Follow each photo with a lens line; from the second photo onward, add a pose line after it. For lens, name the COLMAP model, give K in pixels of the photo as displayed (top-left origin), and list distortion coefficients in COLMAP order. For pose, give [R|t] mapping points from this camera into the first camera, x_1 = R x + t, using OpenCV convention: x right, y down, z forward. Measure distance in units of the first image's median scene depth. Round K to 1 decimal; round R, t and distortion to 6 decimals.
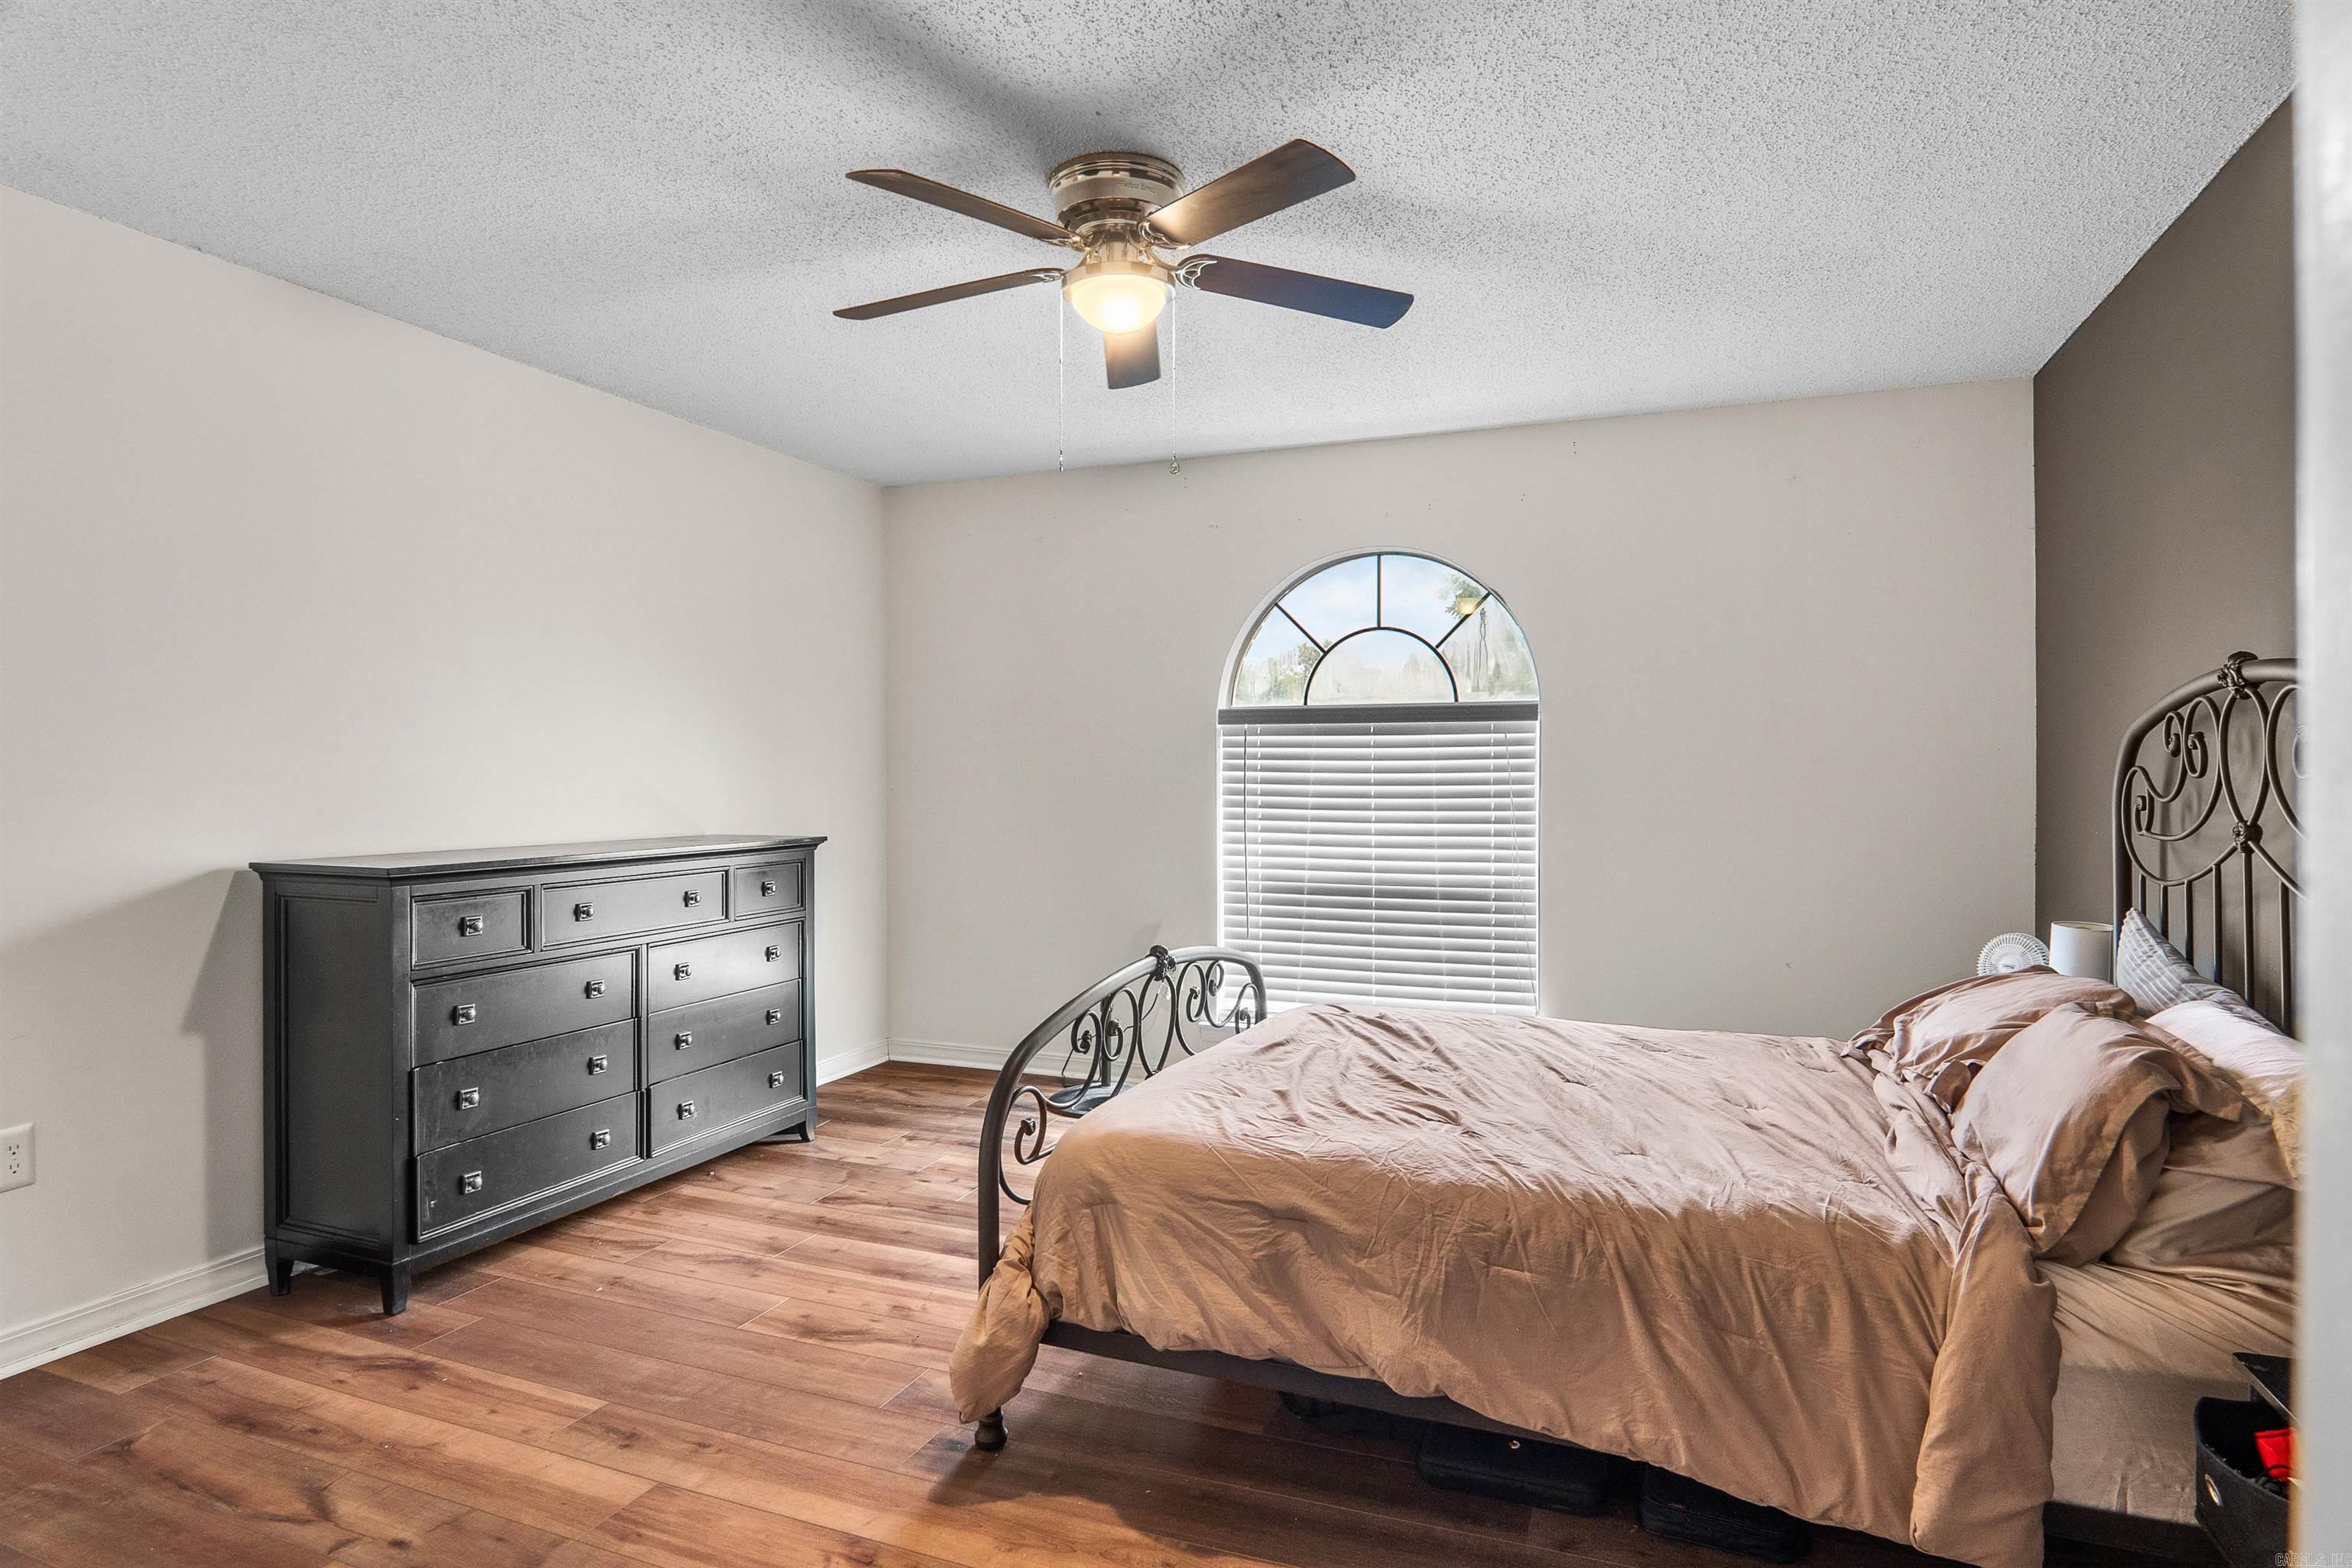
lens RADIAL K [[1265.8, 0, 1173.8], [0, 1265.8, 776.7], [0, 0, 1]] dist [-0.002985, 0.000579]
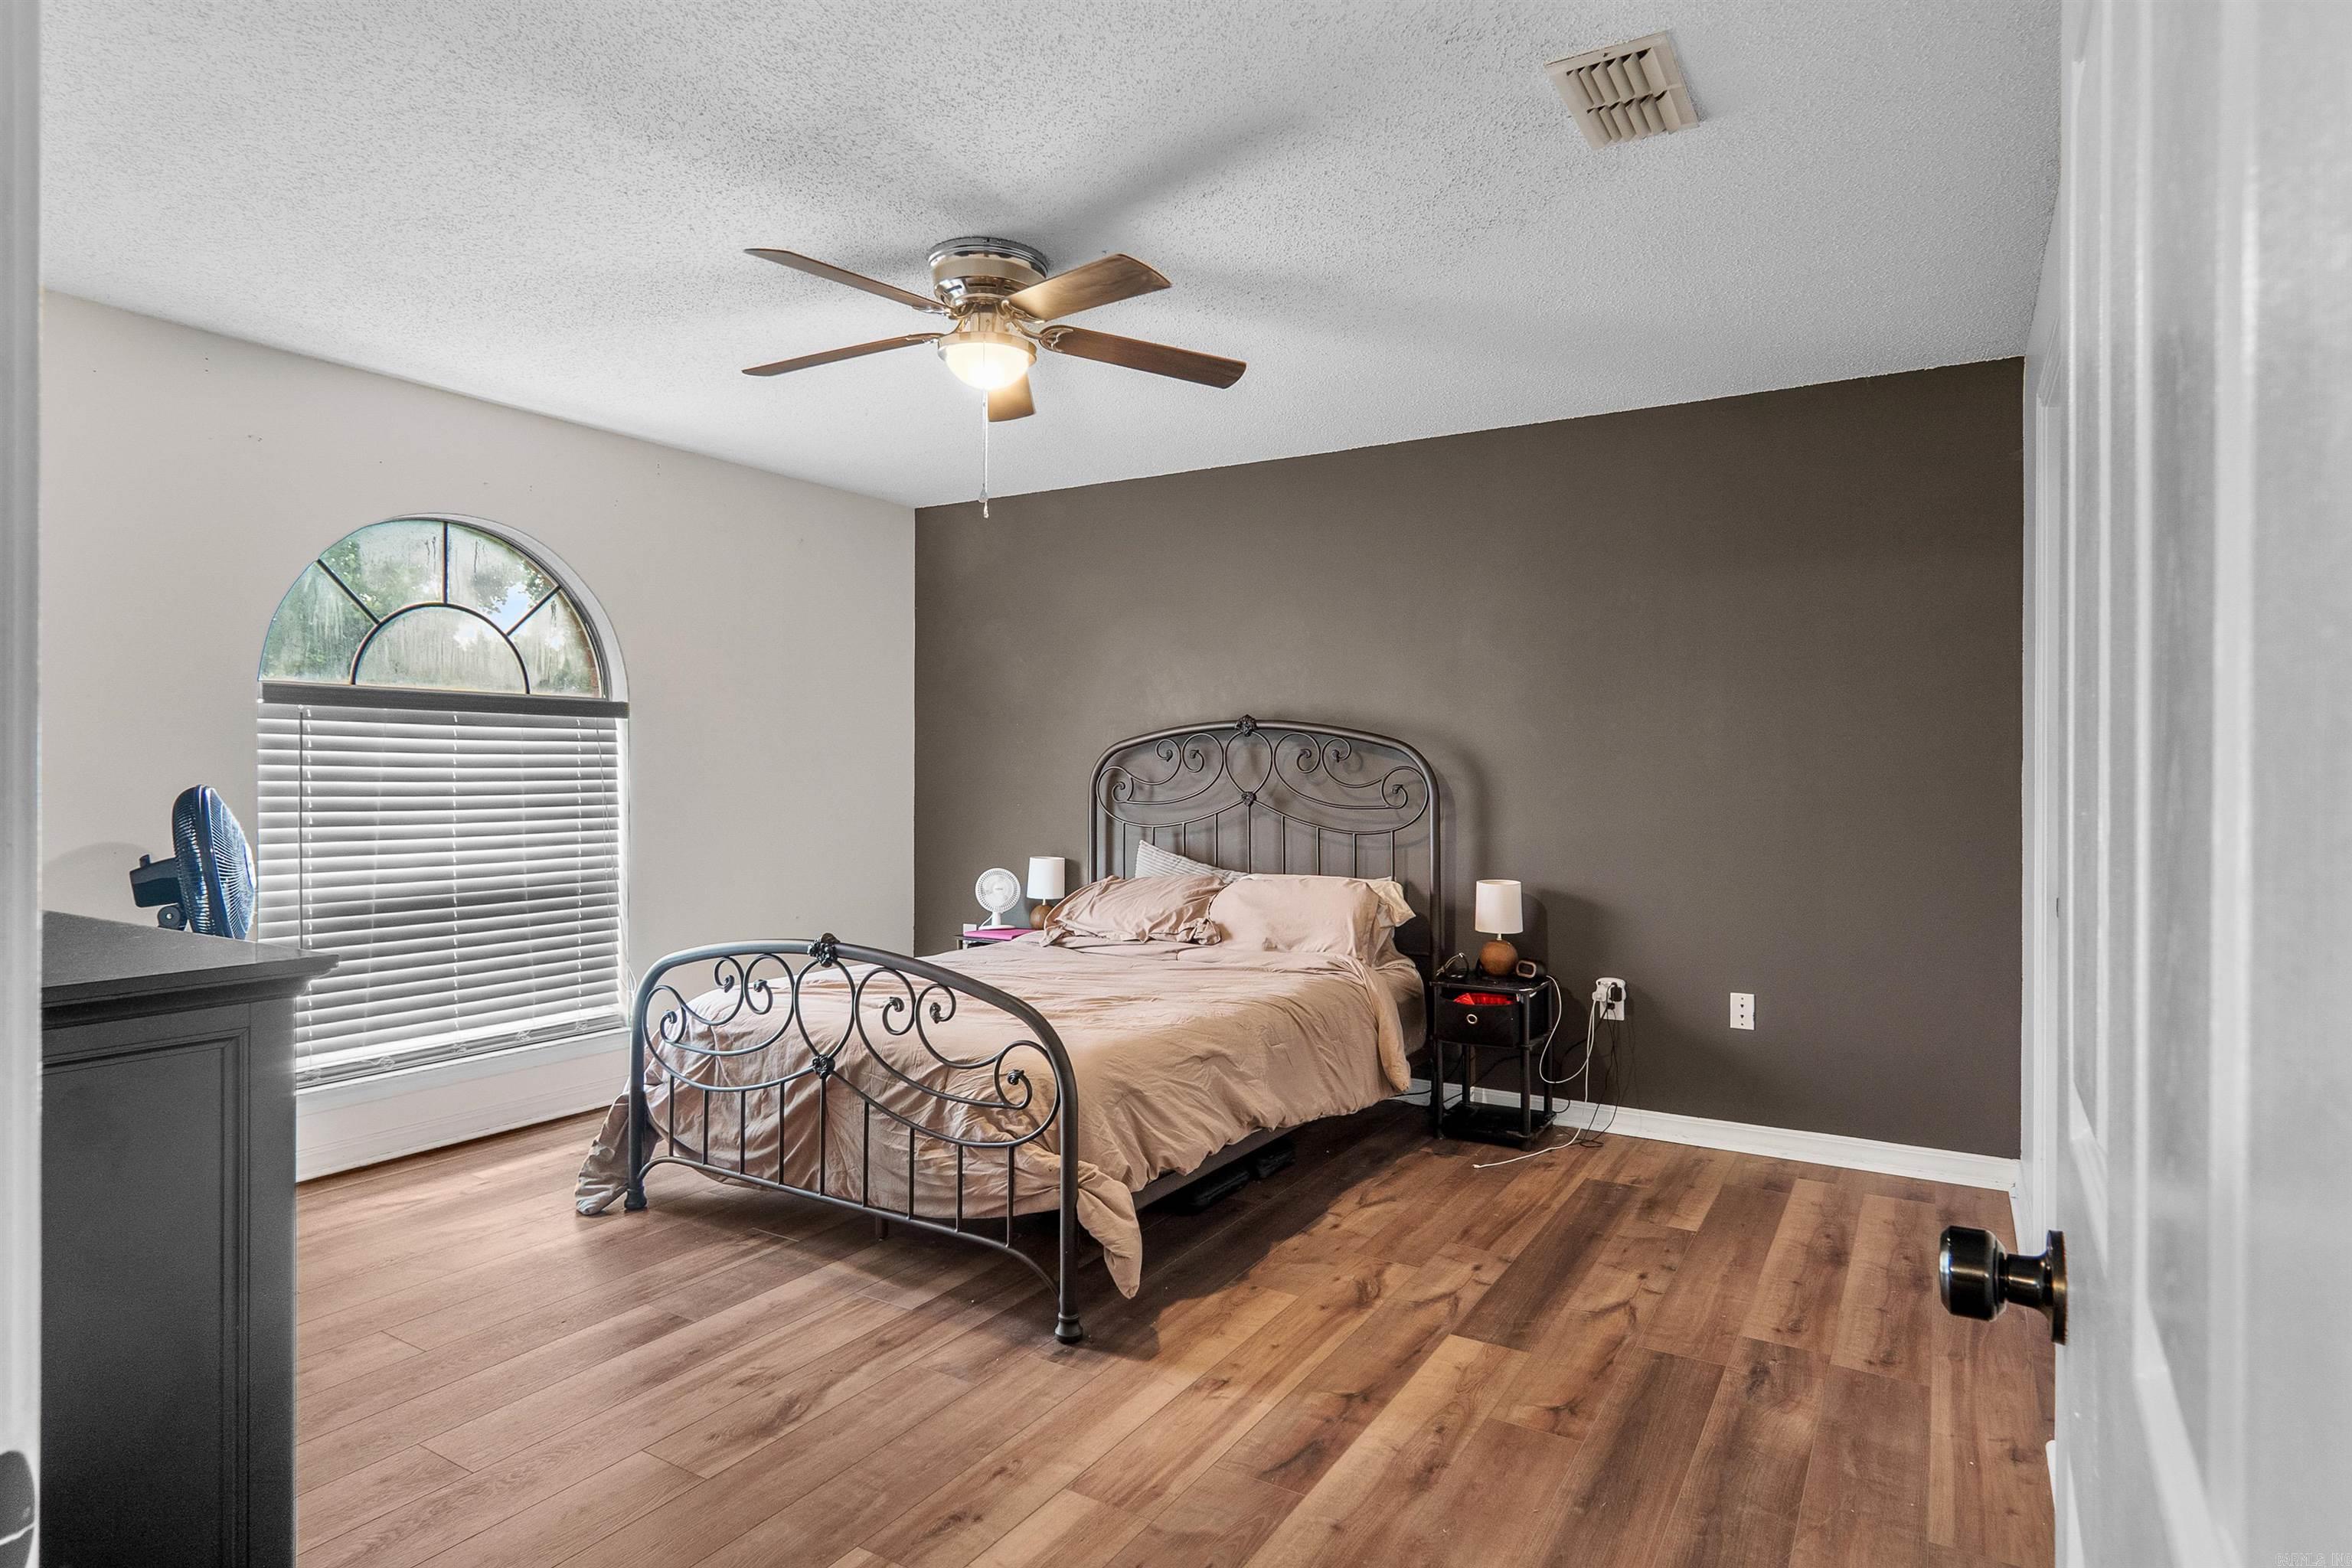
lens RADIAL K [[1265.8, 0, 1169.3], [0, 1265.8, 767.0], [0, 0, 1]] dist [-0.002985, 0.000579]
pose [[0.170165, 0.002352, 0.985413, -0.658839], [0.001622, 0.999995, -0.002667, -0.000214], [-0.985414, 0.002053, 0.170161, 0.362173]]
